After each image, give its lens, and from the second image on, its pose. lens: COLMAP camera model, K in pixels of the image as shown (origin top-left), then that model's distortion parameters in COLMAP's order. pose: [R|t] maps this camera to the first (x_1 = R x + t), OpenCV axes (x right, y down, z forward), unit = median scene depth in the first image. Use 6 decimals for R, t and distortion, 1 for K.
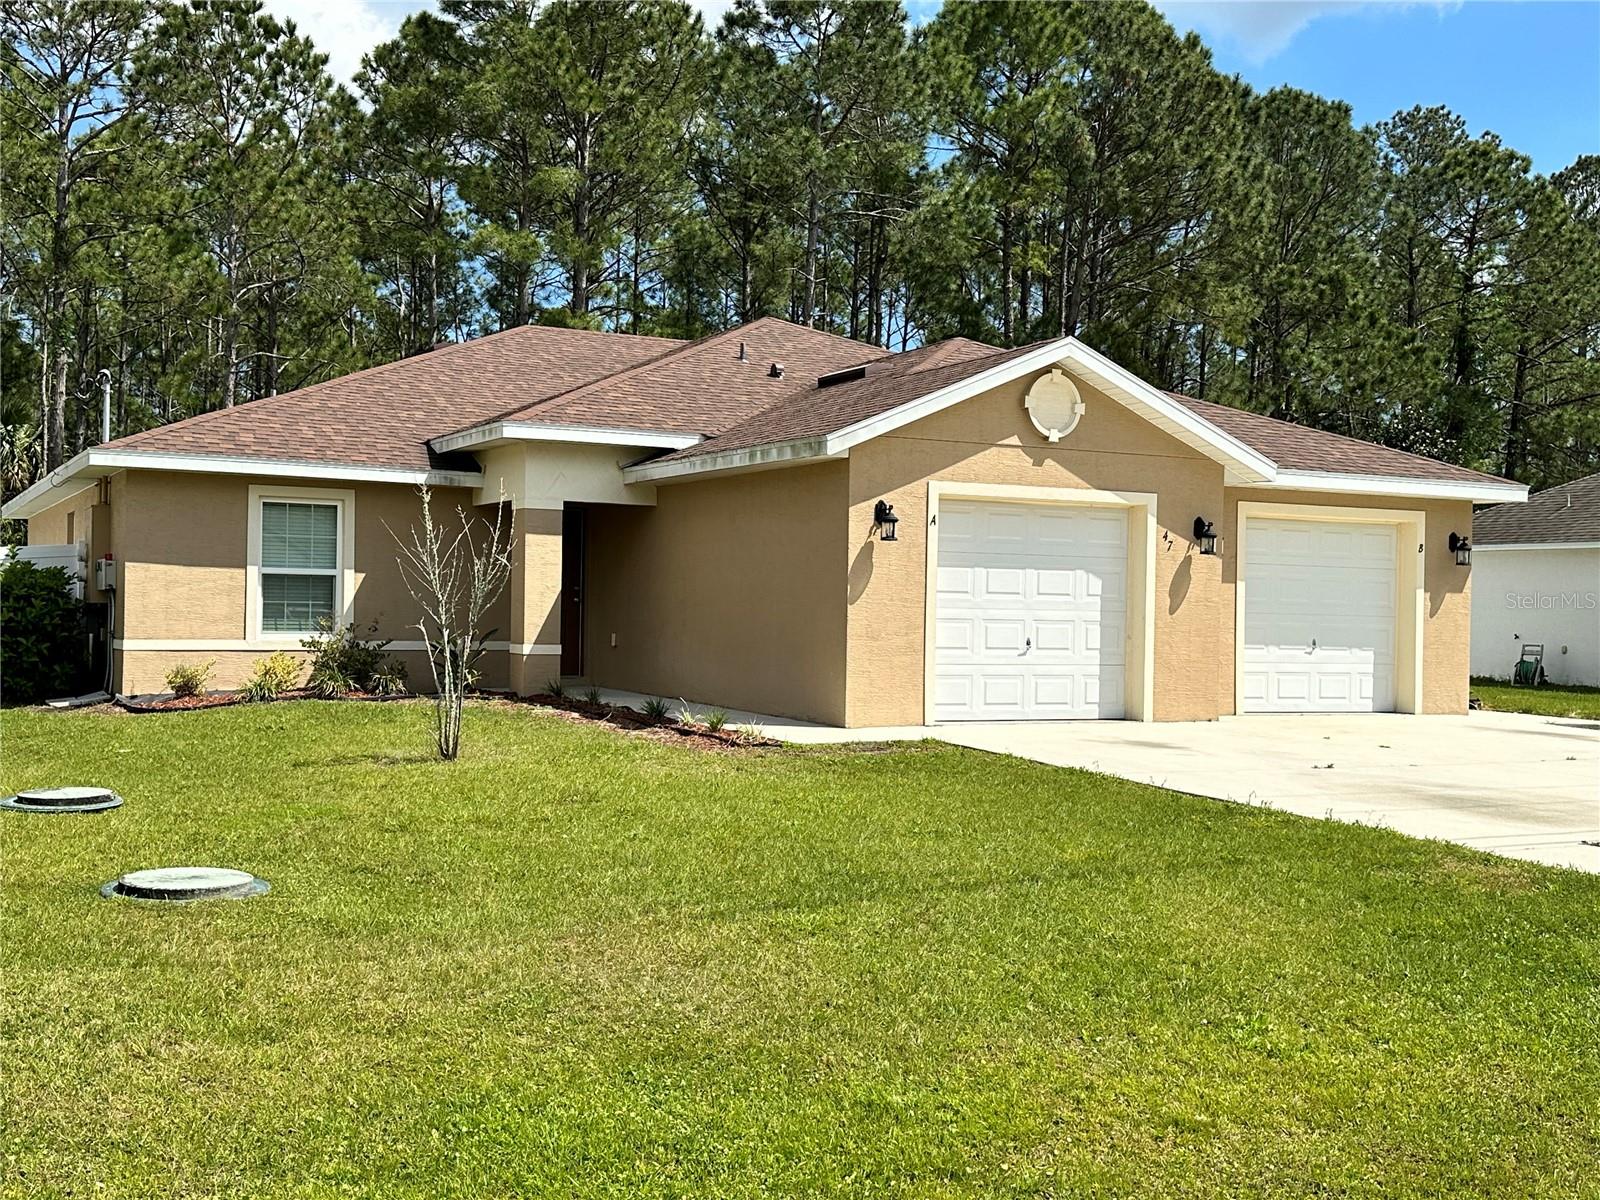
lens RADIAL K [[1745.8, 0, 801.4], [0, 1745.8, 602.1], [0, 0, 1]] dist [0.125488, 0.000000]
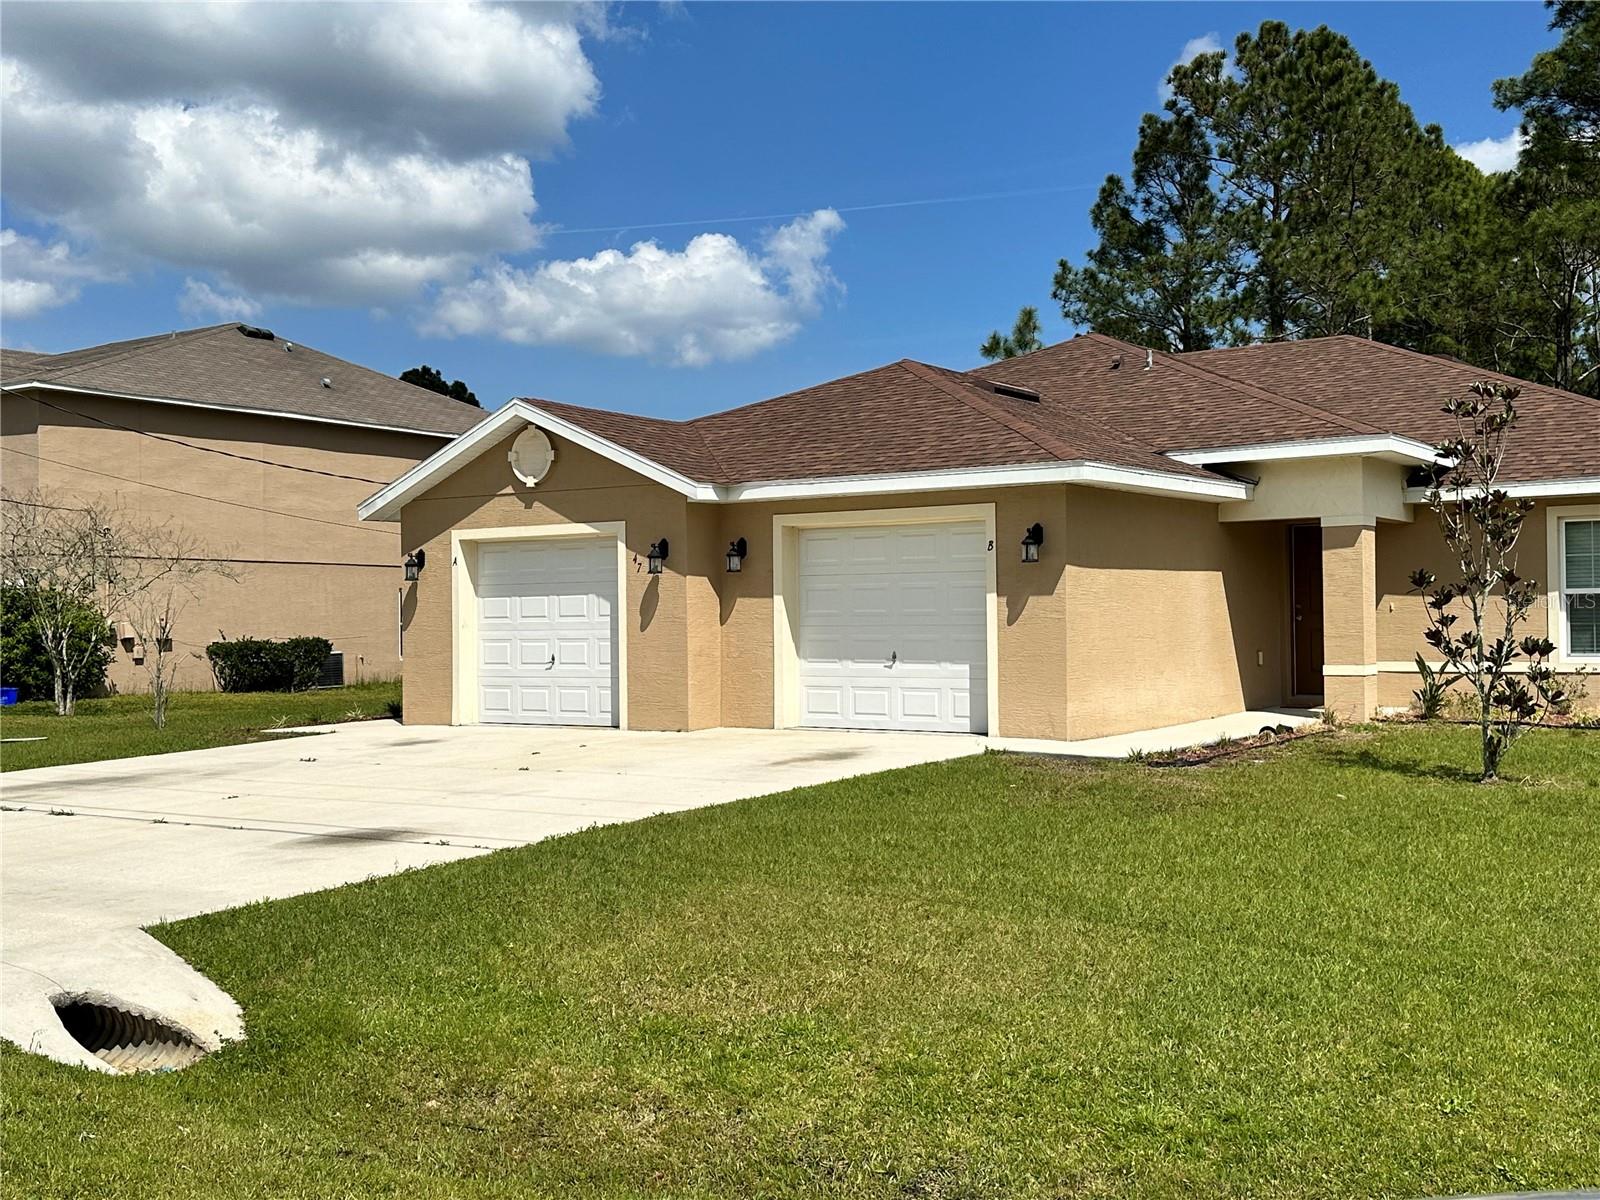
lens RADIAL K [[1745.8, 0, 800.5], [0, 1745.8, 598.6], [0, 0, 1]] dist [0.125488, 0.000000]
pose [[0.488199, -0.039713, -0.871828, 1.160456], [0.022754, 0.999204, -0.032774, 0.023619], [0.872436, -0.003837, 0.488714, 0.542561]]
